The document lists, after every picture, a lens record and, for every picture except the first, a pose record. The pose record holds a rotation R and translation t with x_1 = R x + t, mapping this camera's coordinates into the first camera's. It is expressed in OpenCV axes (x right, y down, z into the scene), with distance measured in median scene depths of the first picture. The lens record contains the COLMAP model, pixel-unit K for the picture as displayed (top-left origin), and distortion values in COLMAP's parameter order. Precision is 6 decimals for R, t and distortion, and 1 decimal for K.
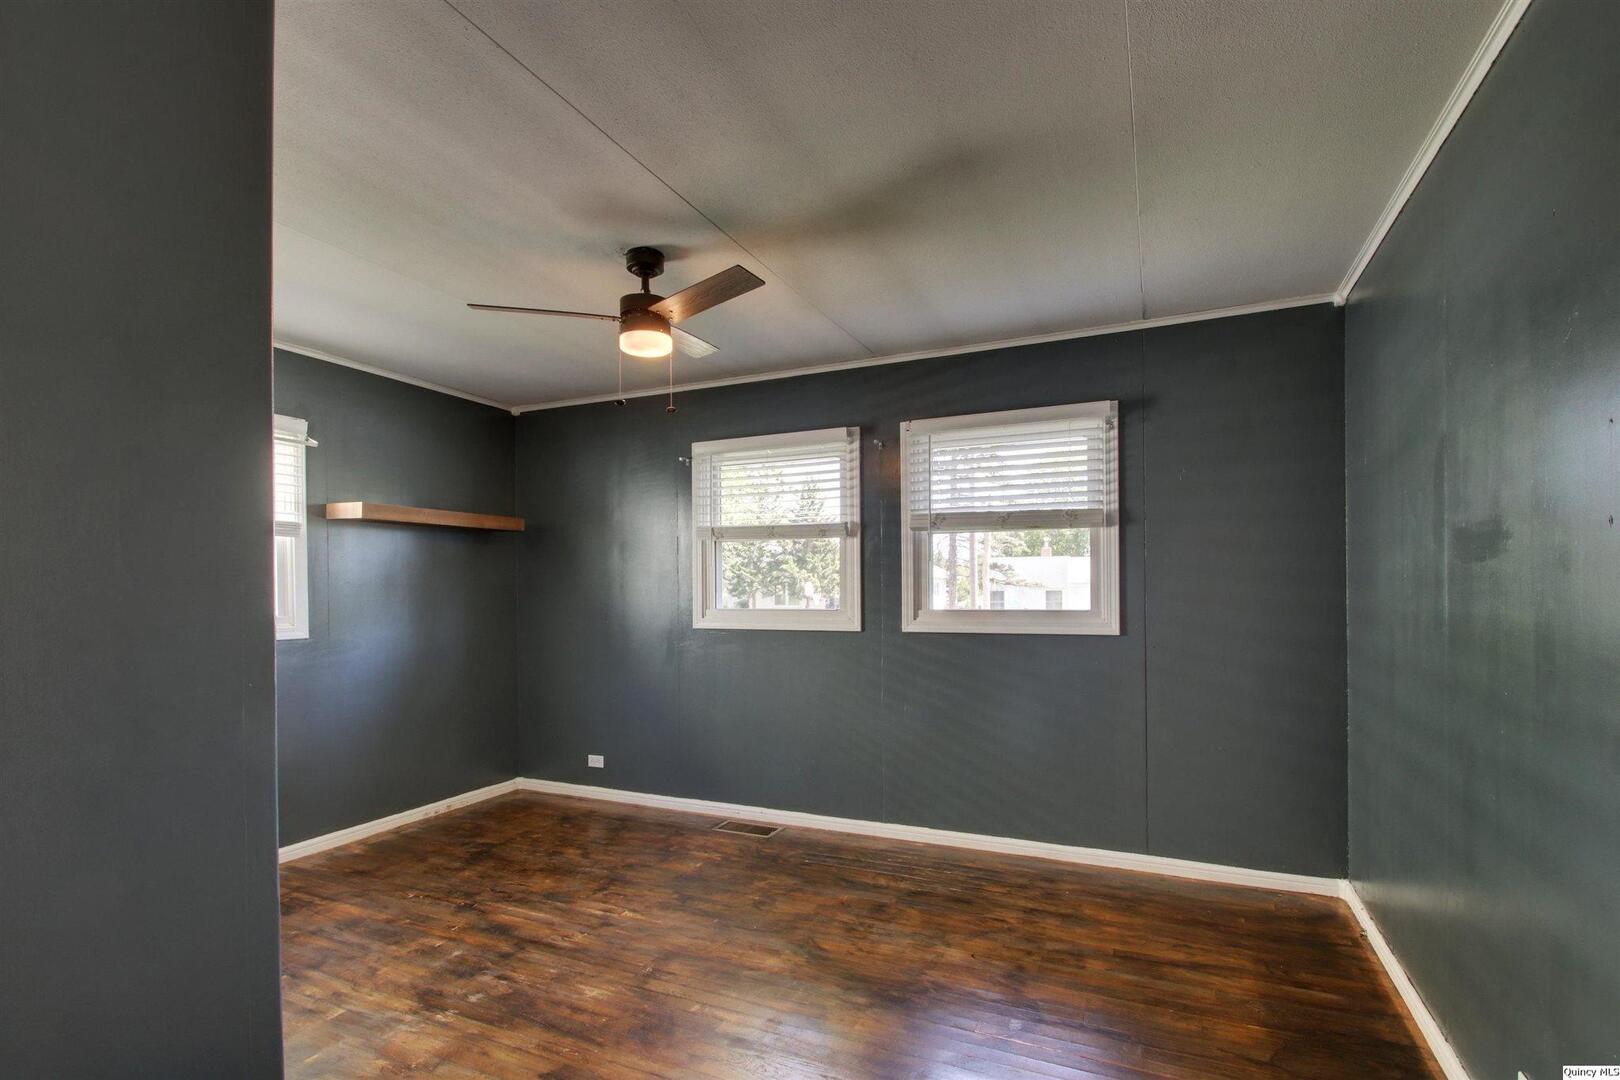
lens RADIAL K [[764.4, 0, 810.1], [0, 764.4, 572.9], [0, 0, 1]] dist [0.001586, -0.000287]
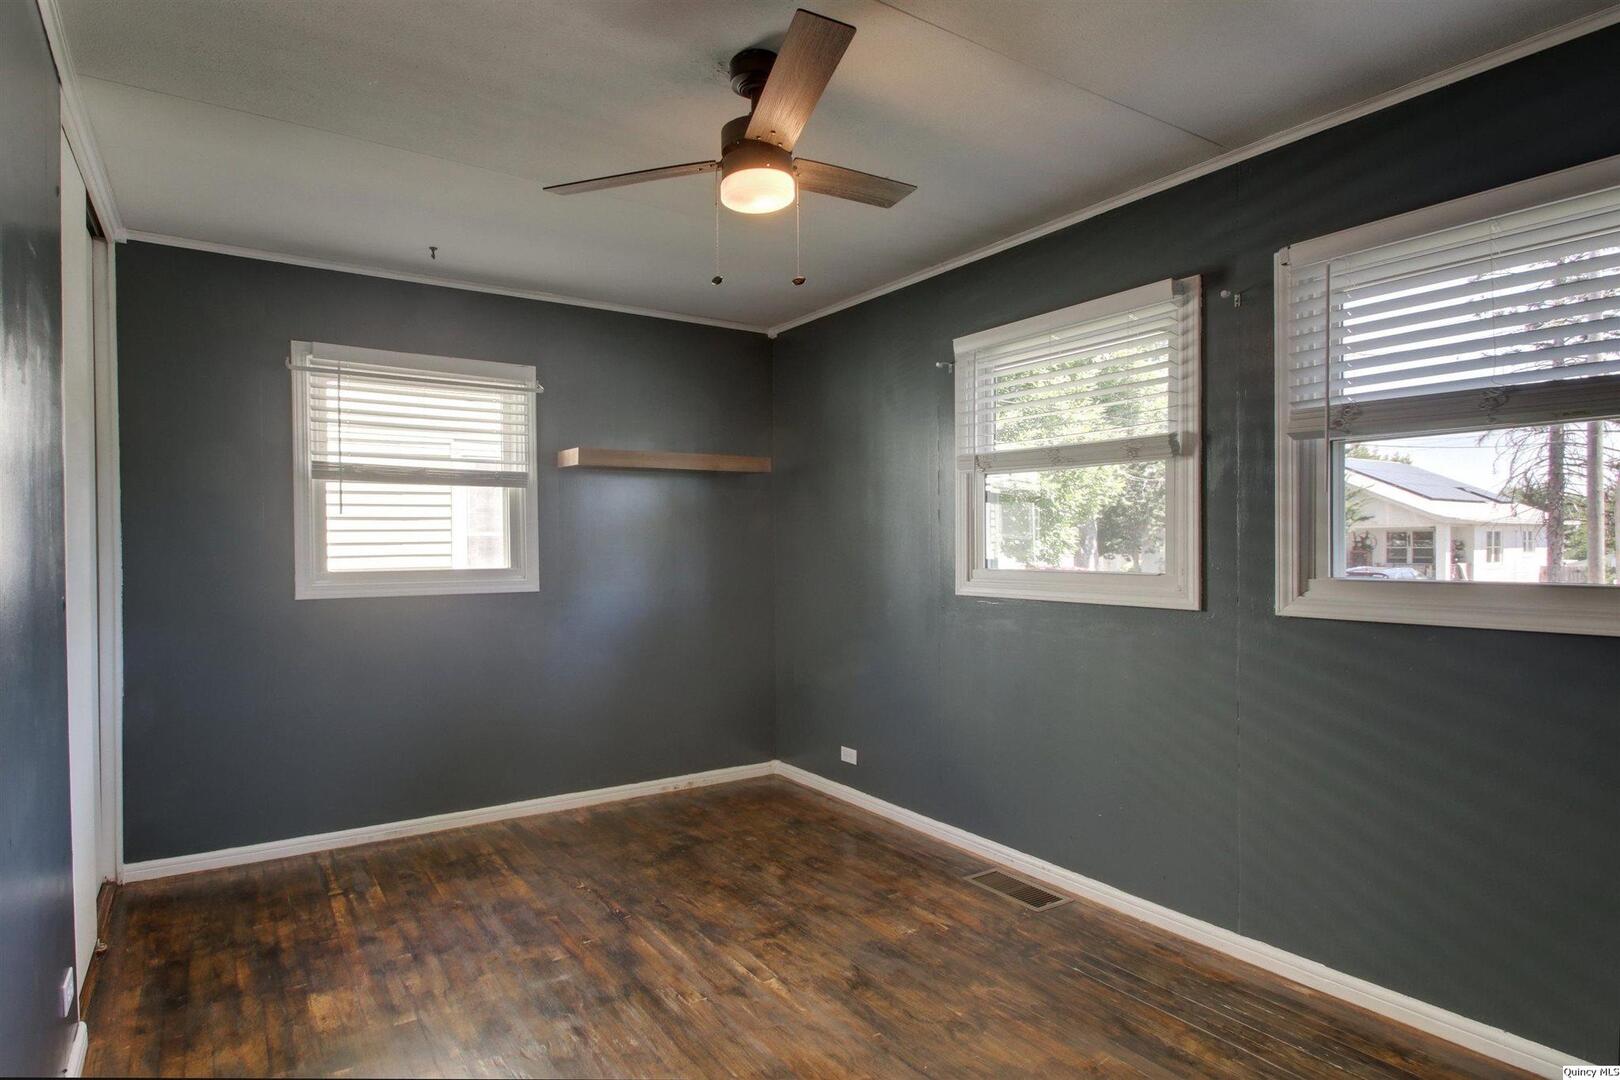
lens RADIAL K [[851.3, 0, 715.7], [0, 851.3, 539.0], [0, 0, 1]] dist [-0.001789, -0.000308]
pose [[0.824766, 0.000066, -0.565474, 0.135011], [0.010757, 0.999817, 0.015806, 0.004291], [0.565371, -0.019119, 0.824615, 0.229585]]
